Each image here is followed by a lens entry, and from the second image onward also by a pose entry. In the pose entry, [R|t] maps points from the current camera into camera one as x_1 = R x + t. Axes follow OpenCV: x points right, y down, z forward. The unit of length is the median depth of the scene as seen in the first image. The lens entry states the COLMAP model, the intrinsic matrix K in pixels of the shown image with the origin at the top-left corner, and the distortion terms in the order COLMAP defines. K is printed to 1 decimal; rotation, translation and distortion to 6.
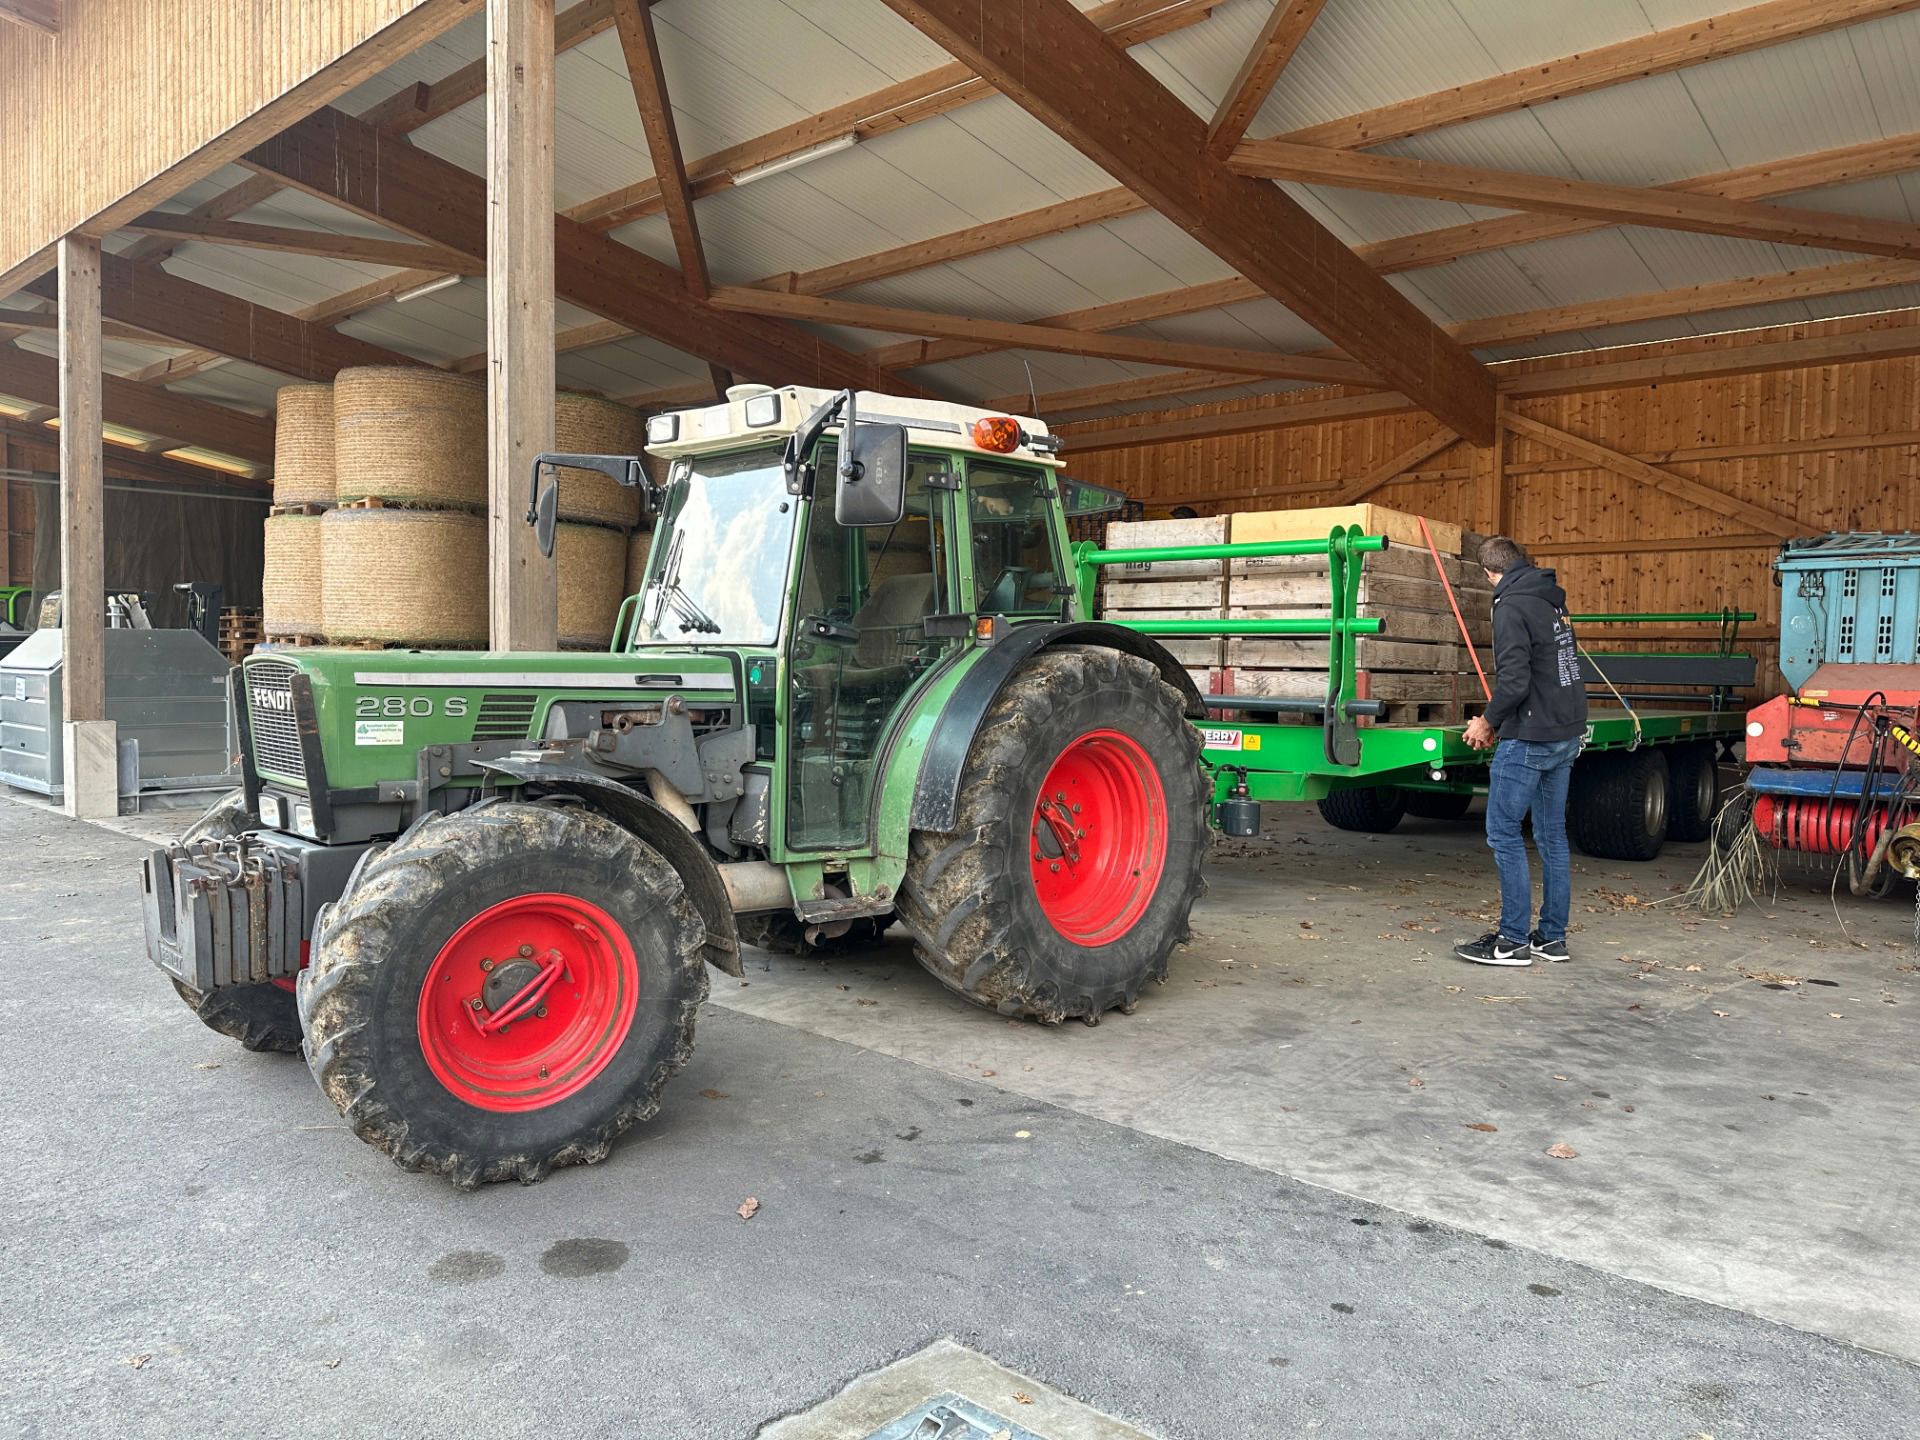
lens RADIAL K [[1445.2, 0, 960.0], [0, 1445.2, 720.0], [0, 0, 1]] dist [0.020558, -0.000118]
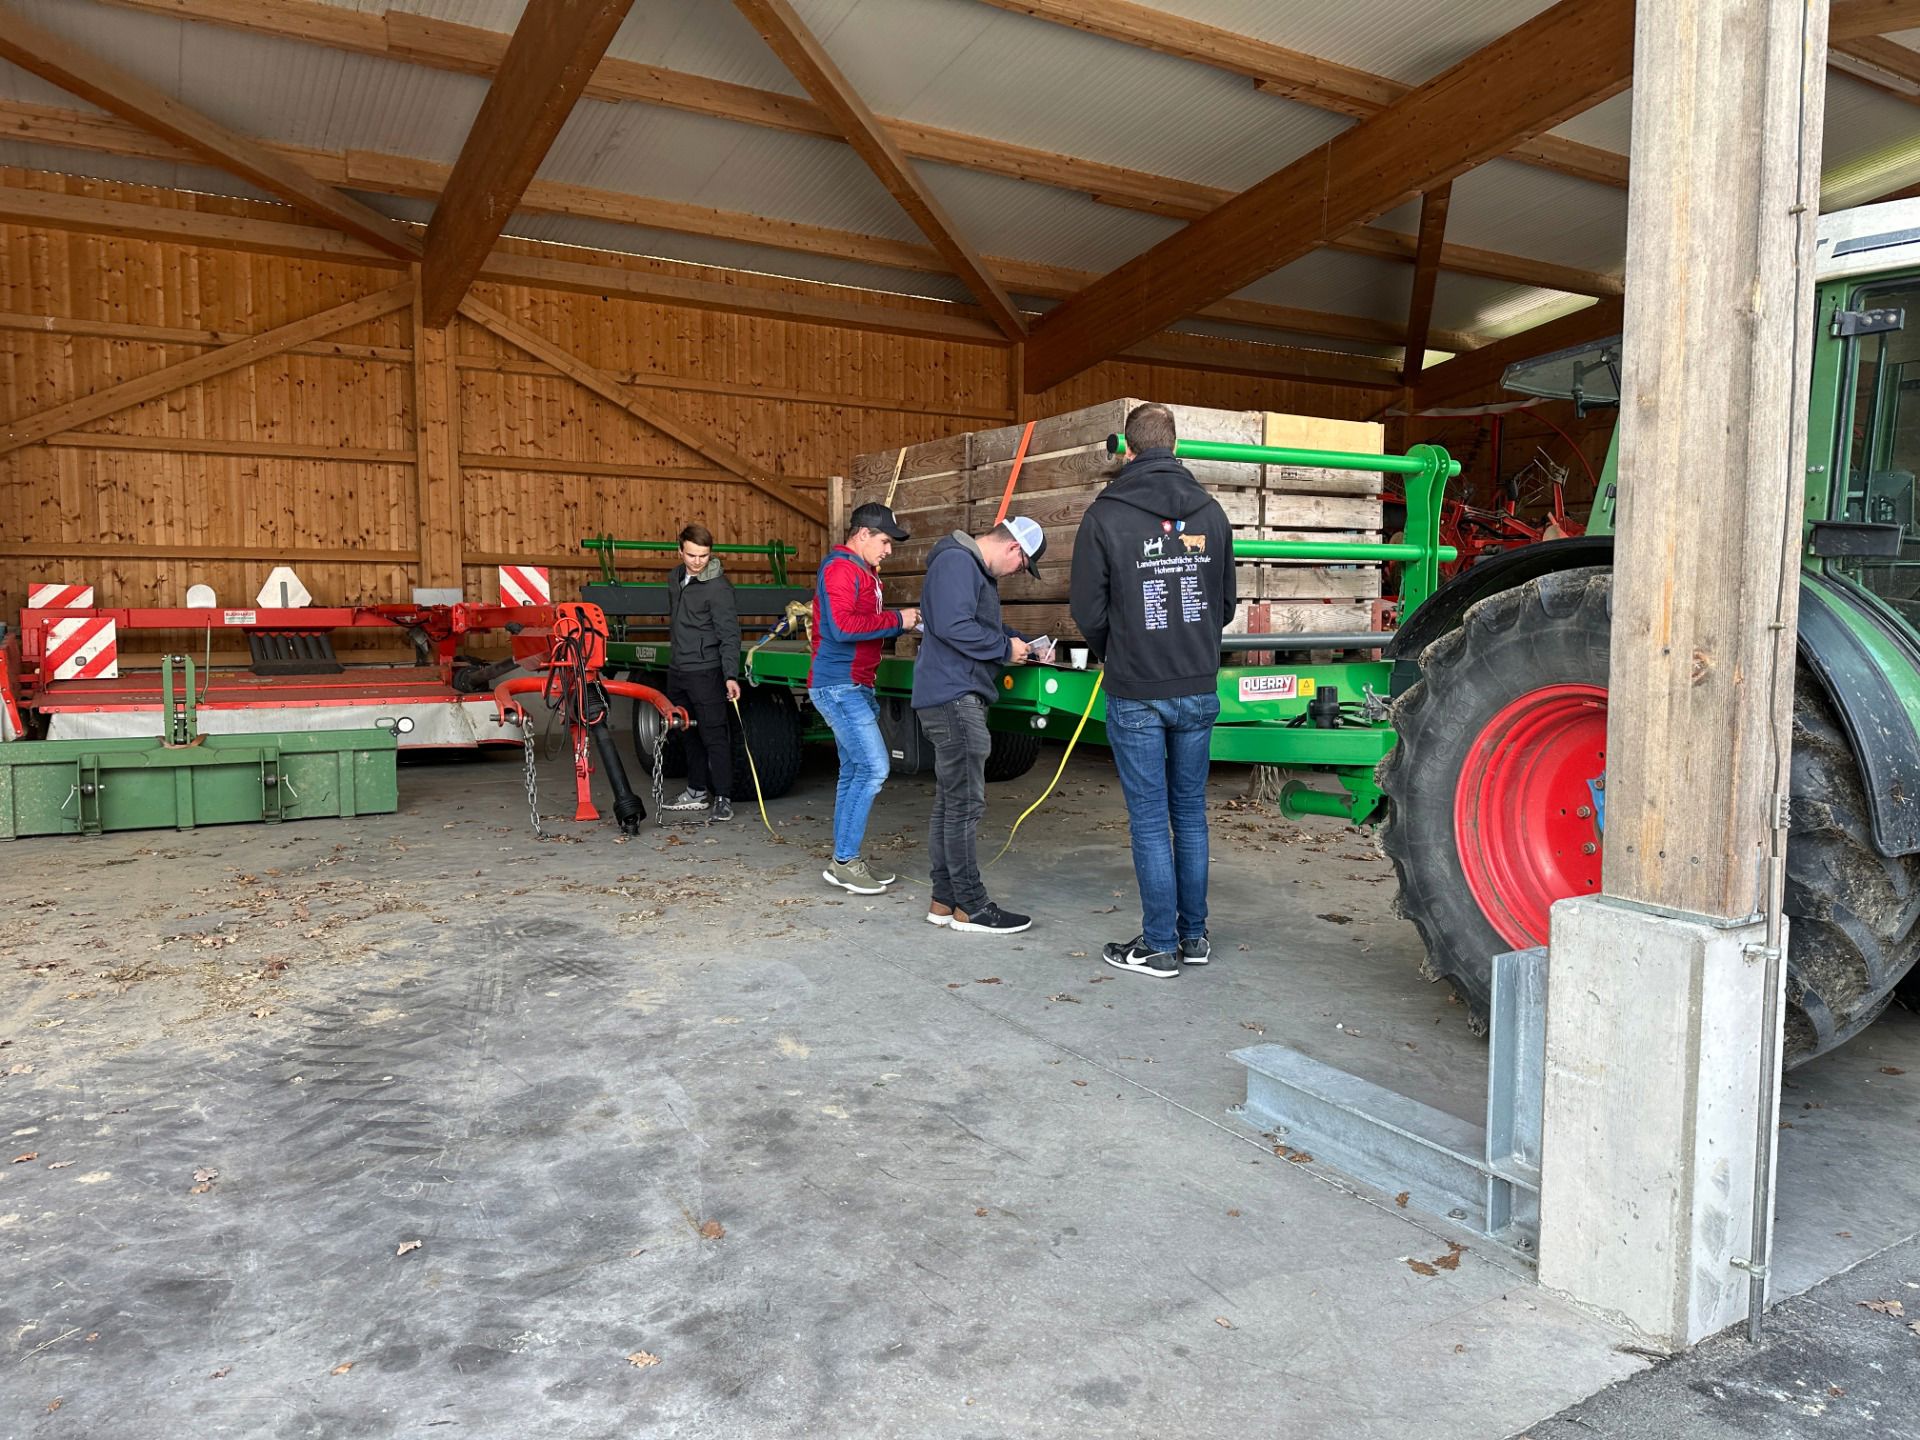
lens RADIAL K [[1371.8, 0, 960.0], [0, 1371.8, 720.0], [0, 0, 1]] dist [0.080181, -0.101353]
pose [[0.245909, -0.095648, 0.964562, -0.615906], [0.044911, 0.995175, 0.087233, -0.044182], [-0.968252, 0.021868, 0.249018, 0.961483]]
